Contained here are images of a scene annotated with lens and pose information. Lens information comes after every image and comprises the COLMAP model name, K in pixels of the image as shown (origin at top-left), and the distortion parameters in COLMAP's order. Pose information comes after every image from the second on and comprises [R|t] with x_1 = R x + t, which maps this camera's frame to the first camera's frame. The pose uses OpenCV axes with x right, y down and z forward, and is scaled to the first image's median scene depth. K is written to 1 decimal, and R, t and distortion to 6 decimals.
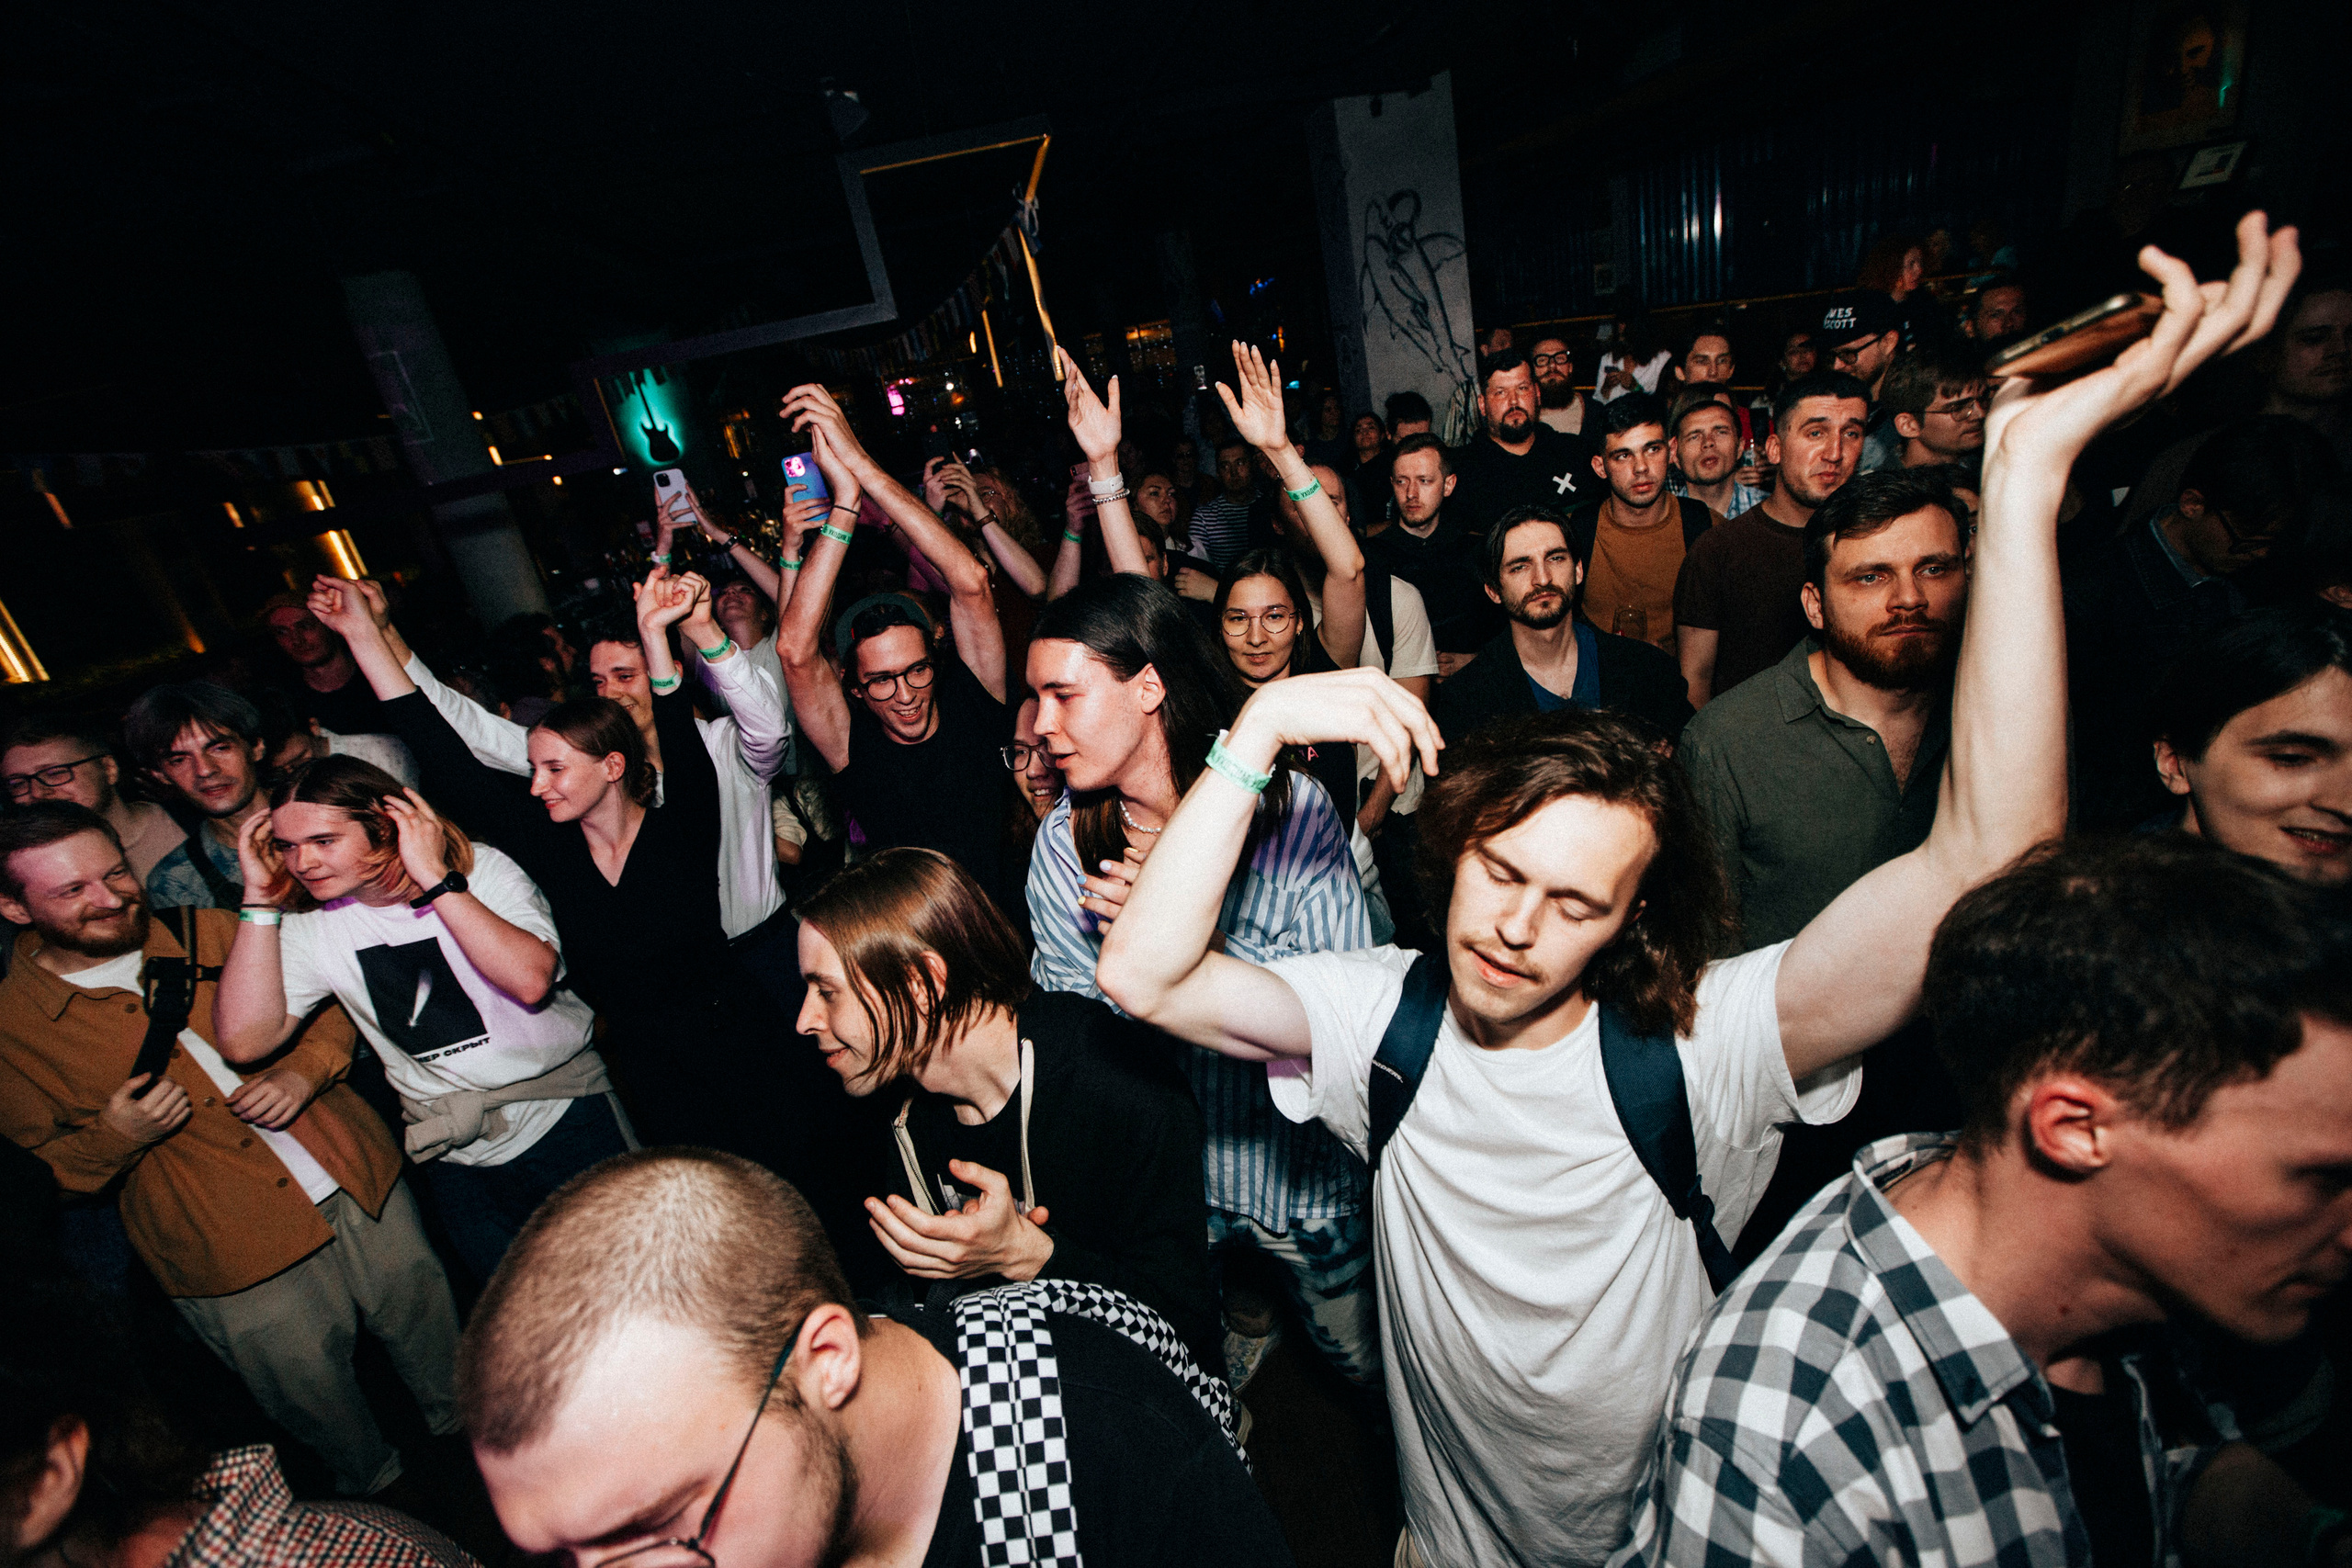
lens RADIAL K [[1058.6, 0, 1176.0], [0, 1058.6, 784.0], [0, 0, 1]] dist [-0.027039, 0.000620]
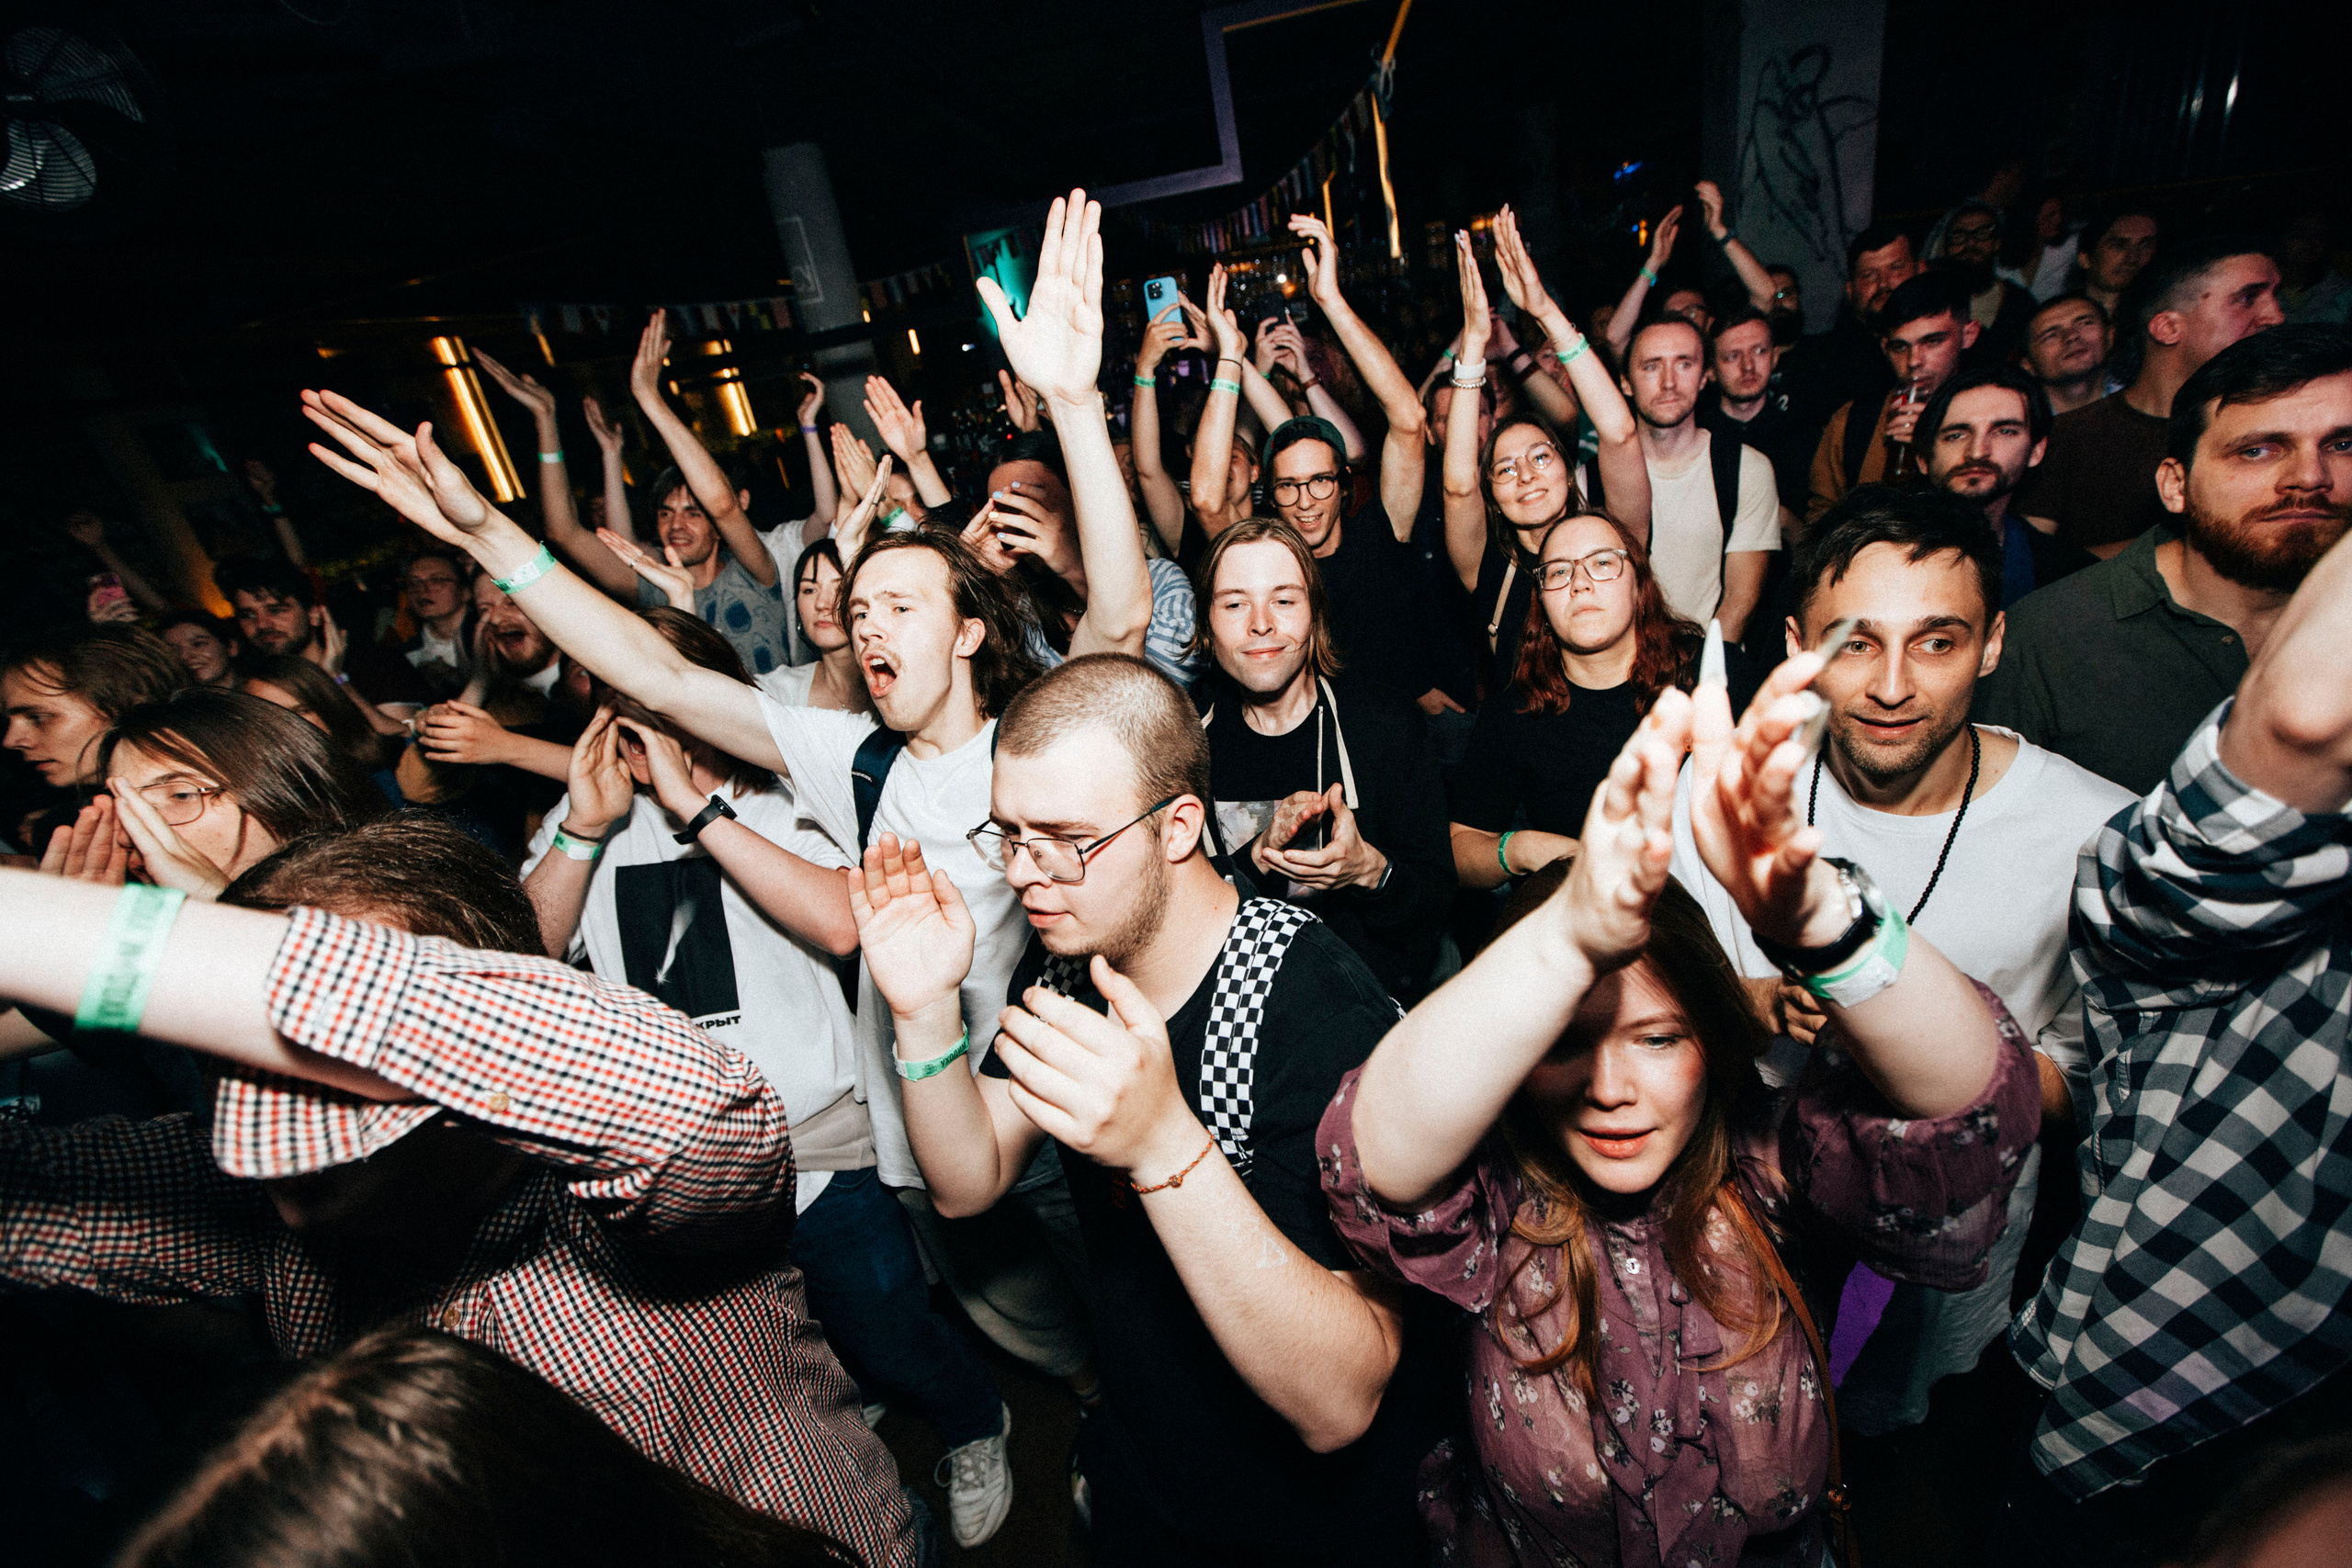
lens RADIAL K [[1064.8, 0, 1176.0], [0, 1064.8, 815.3], [0, 0, 1]] dist [-0.053608, 0.019509]
pose [[0.959169, 0.142244, -0.244463, 0.007040], [-0.114898, 0.985762, 0.122769, 0.032505], [0.258446, -0.089668, 0.961855, -0.036845]]
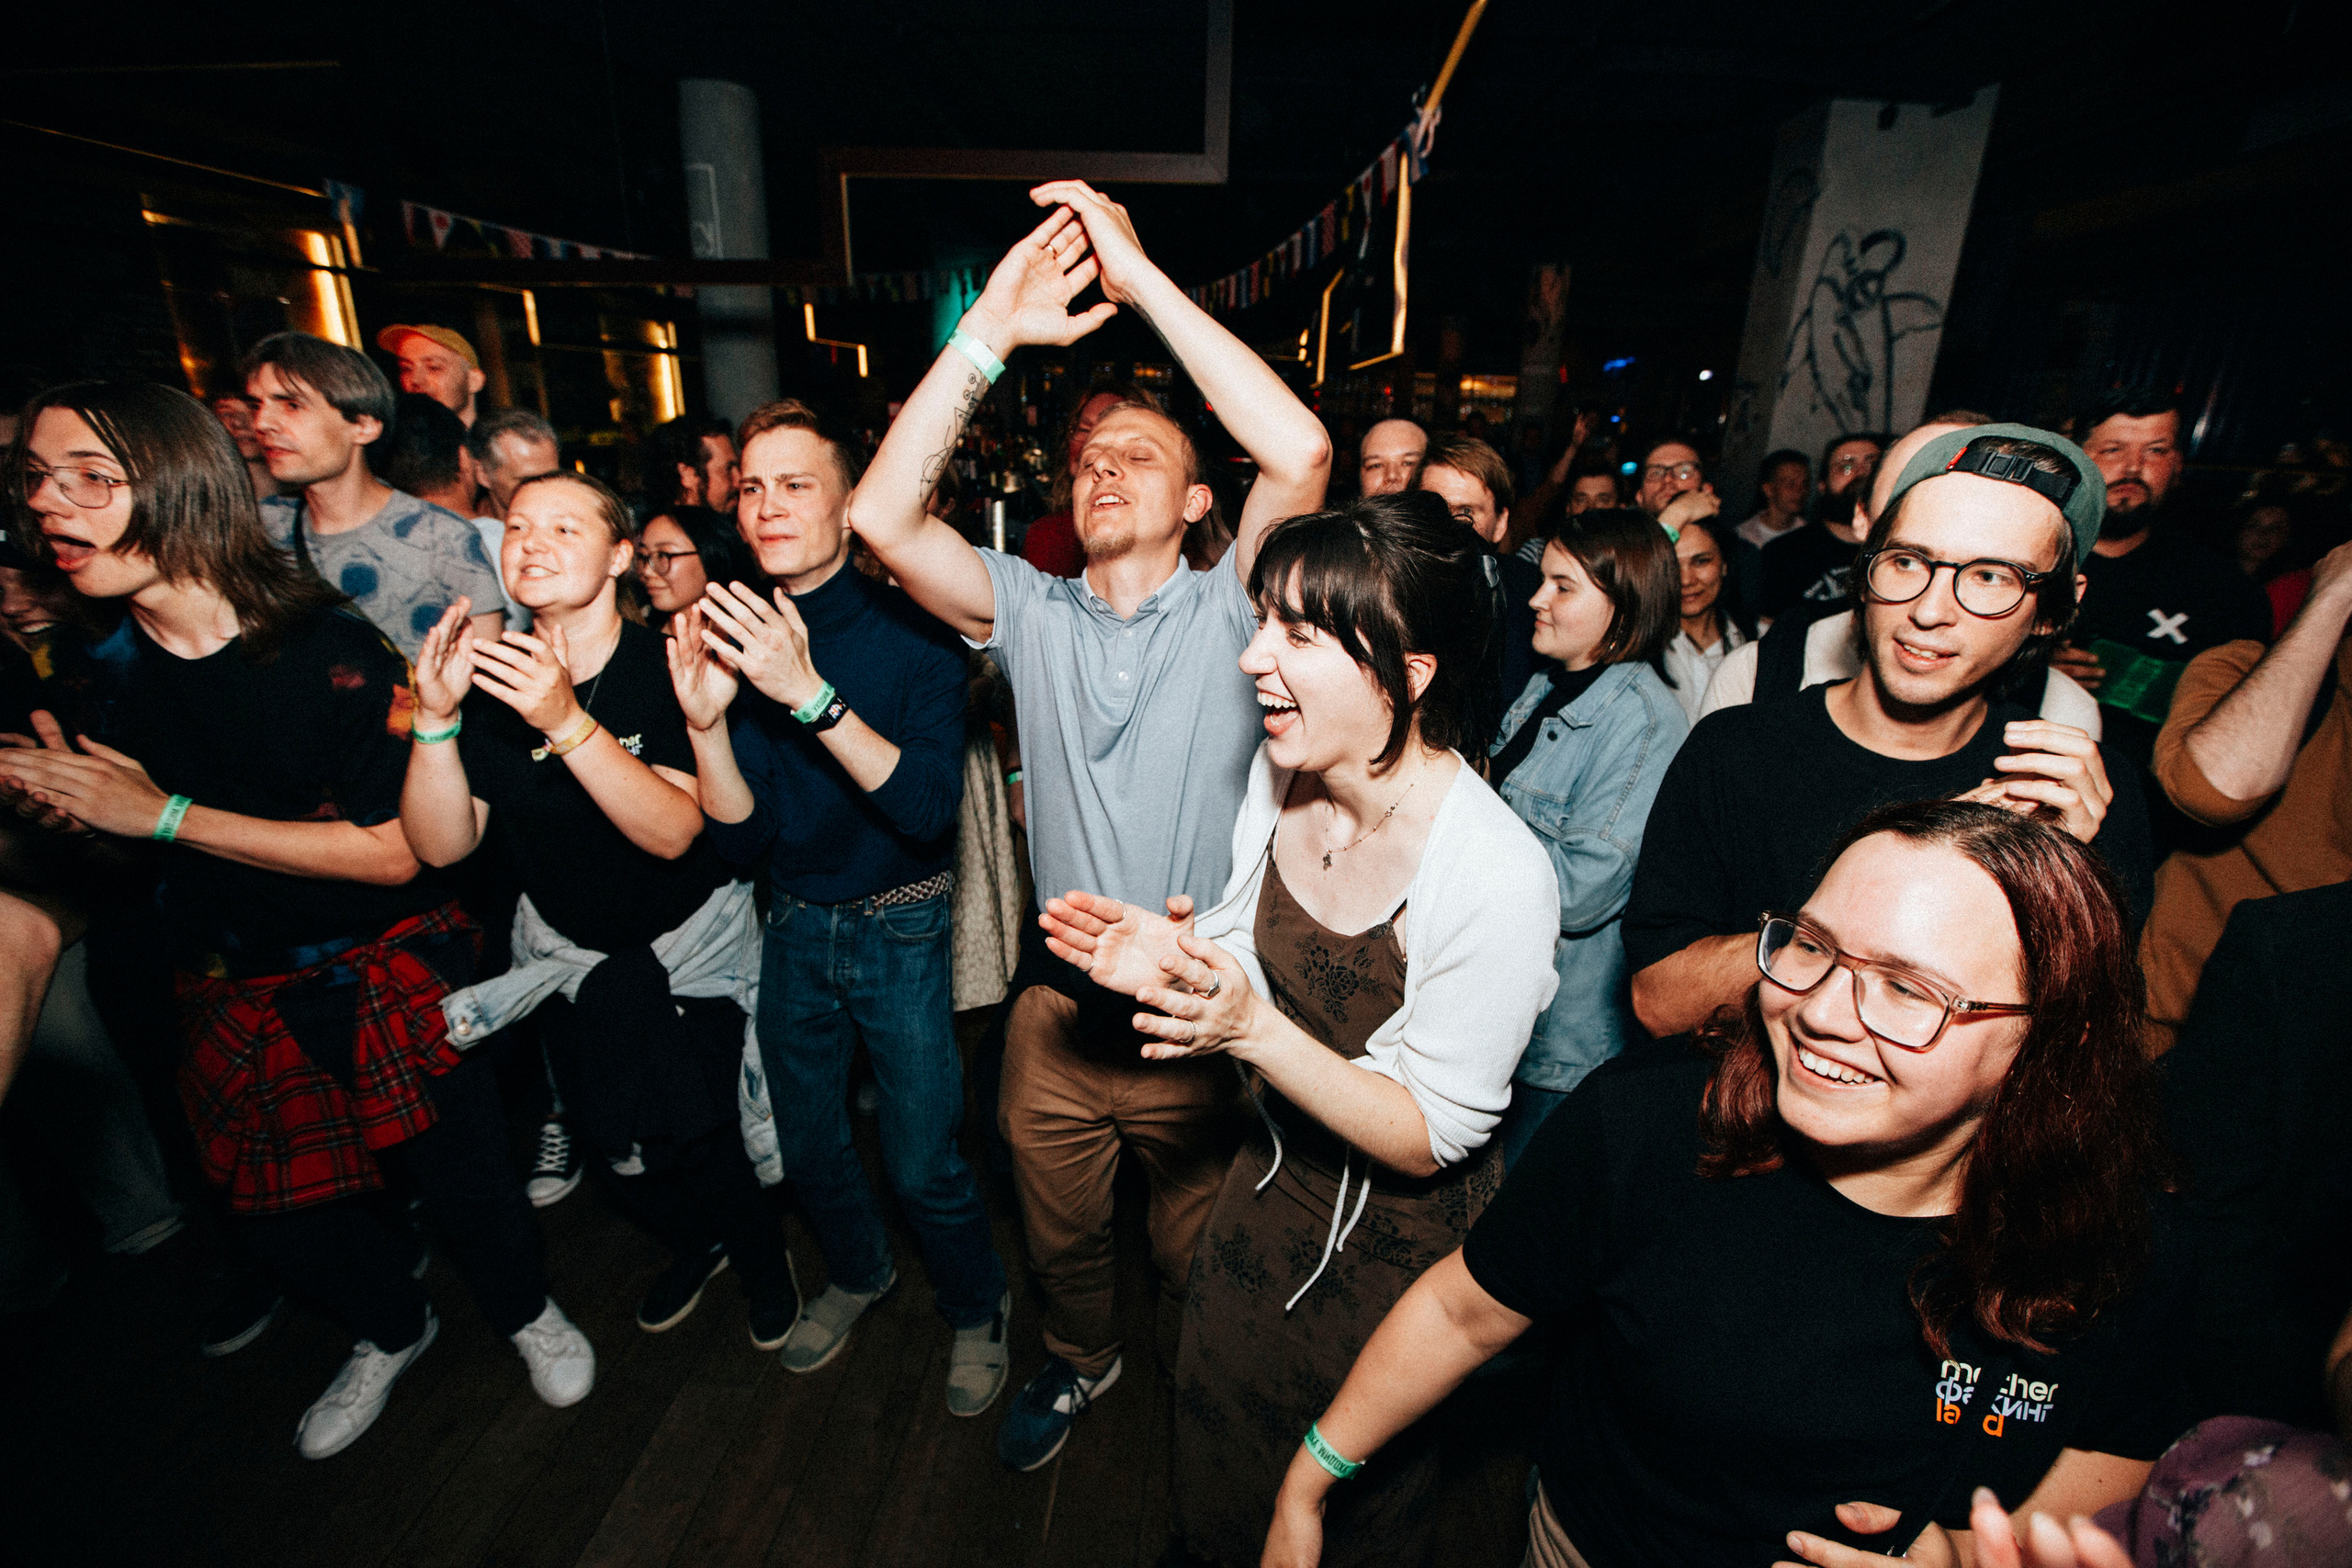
lens RADIAL K [[1056.0, 0, 1191.1], [0, 1056.0, 800.5], [0, 0, 1]] dist [-0.052954, 0.016487]
pose [[0.941021, 0.293604, -0.168154, -0.020776], [-0.295855, 0.955156, 0.012082, -0.012863], [0.164161, 0.038380, 0.985687, 0.181036]]
